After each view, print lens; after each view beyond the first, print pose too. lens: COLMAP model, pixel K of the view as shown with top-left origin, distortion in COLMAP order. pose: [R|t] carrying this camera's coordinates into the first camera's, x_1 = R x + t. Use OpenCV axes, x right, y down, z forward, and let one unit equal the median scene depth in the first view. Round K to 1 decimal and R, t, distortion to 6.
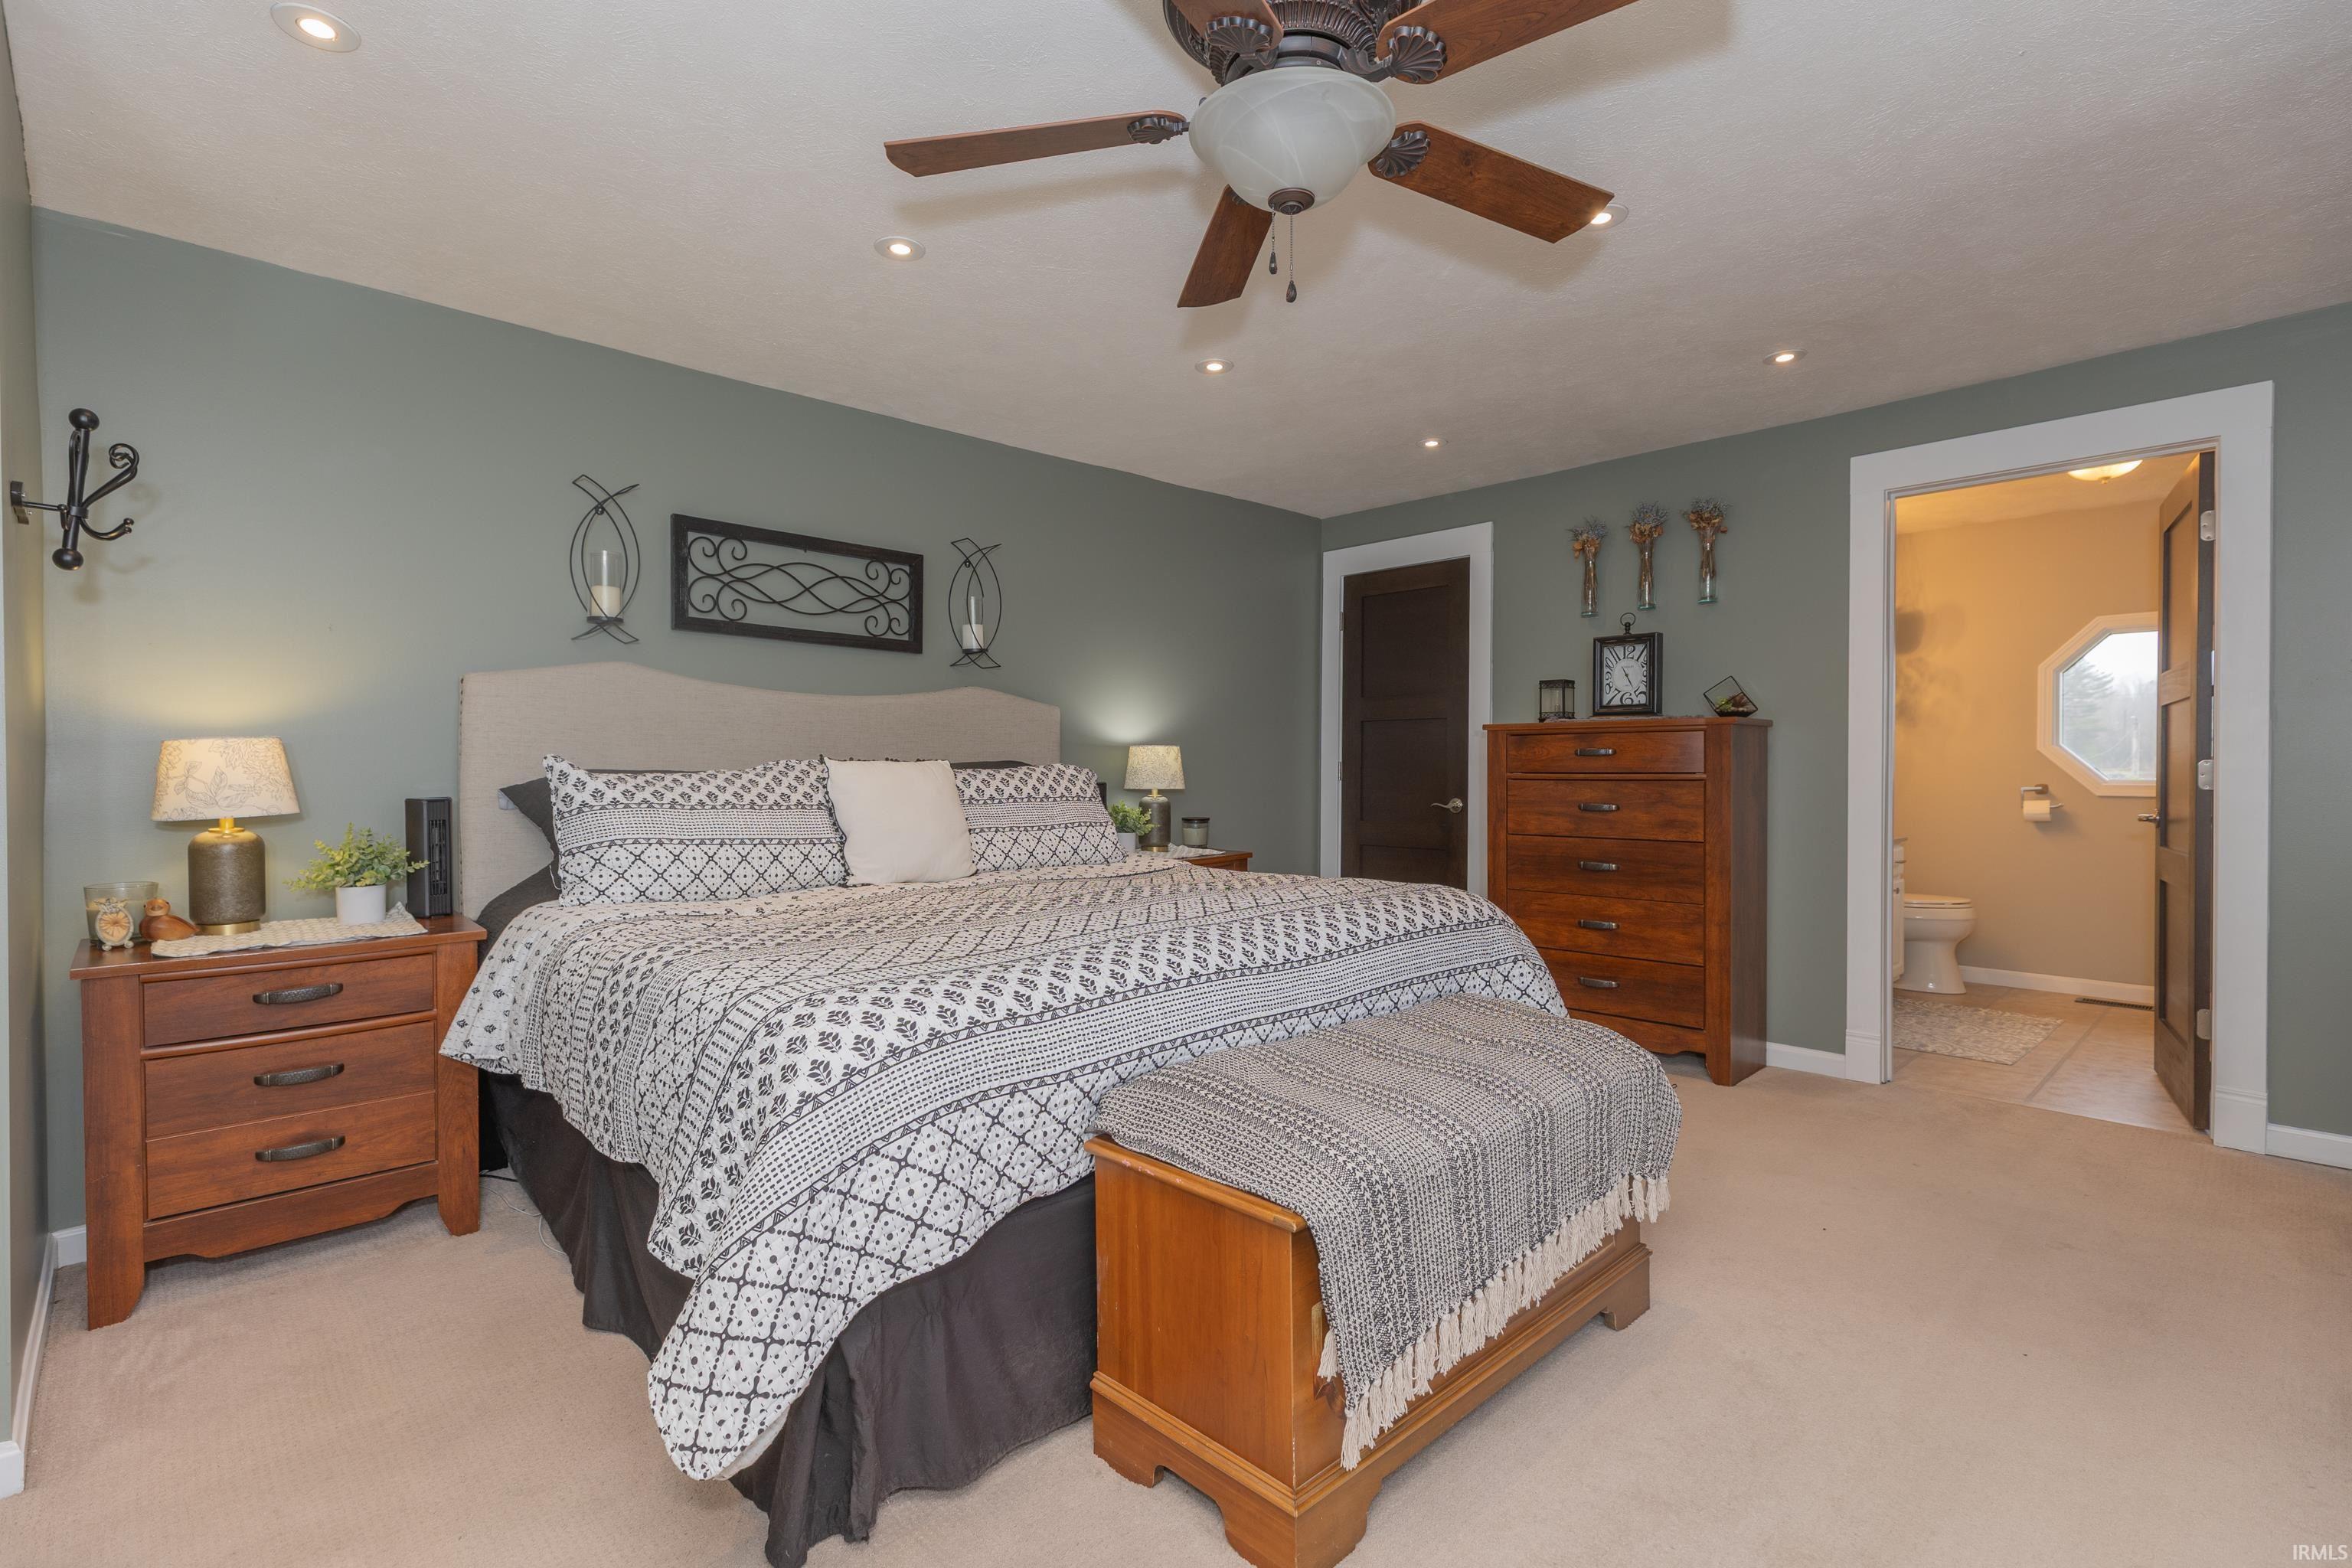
lens RADIAL K [[1065.2, 0, 1172.0], [0, 1065.2, 777.8], [0, 0, 1]] dist [0.003410, 0.000385]
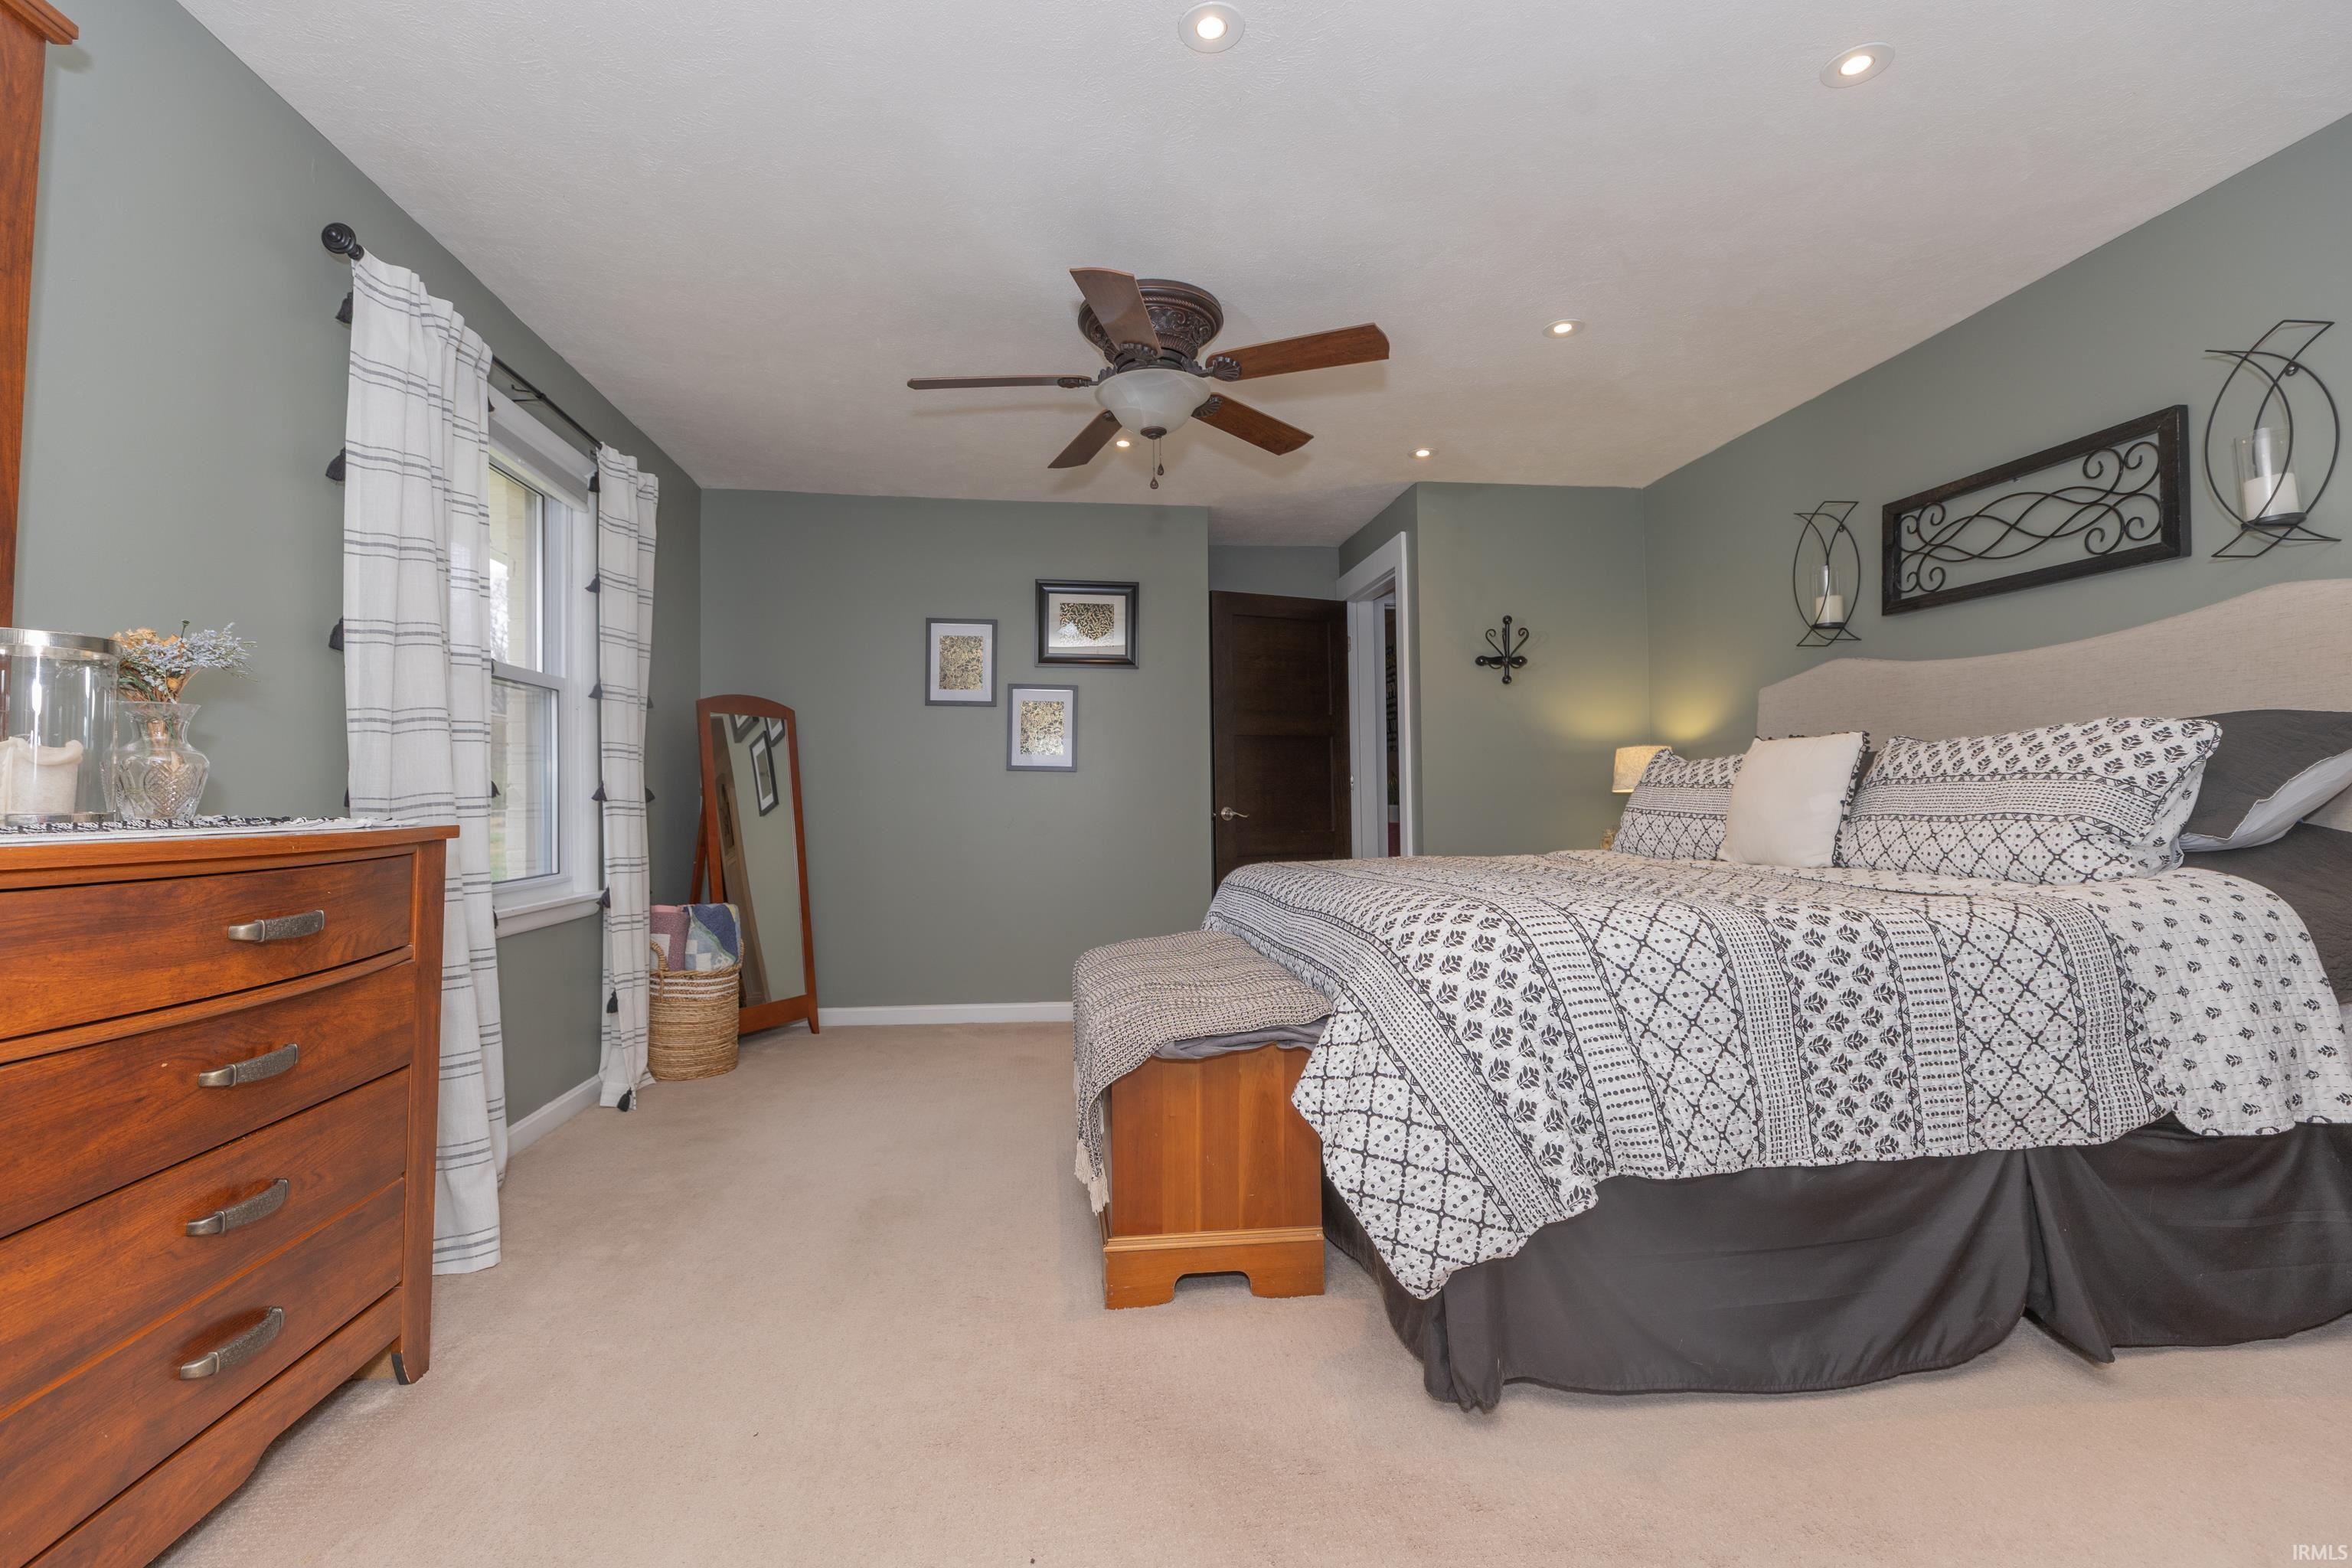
lens RADIAL K [[1065.2, 0, 1172.0], [0, 1065.2, 777.8], [0, 0, 1]] dist [0.003410, 0.000385]
pose [[-0.594860, -0.011627, -0.803745, 0.712967], [0.002466, 0.999864, -0.016289, 0.029964], [0.803825, -0.011672, -0.594751, 0.974398]]
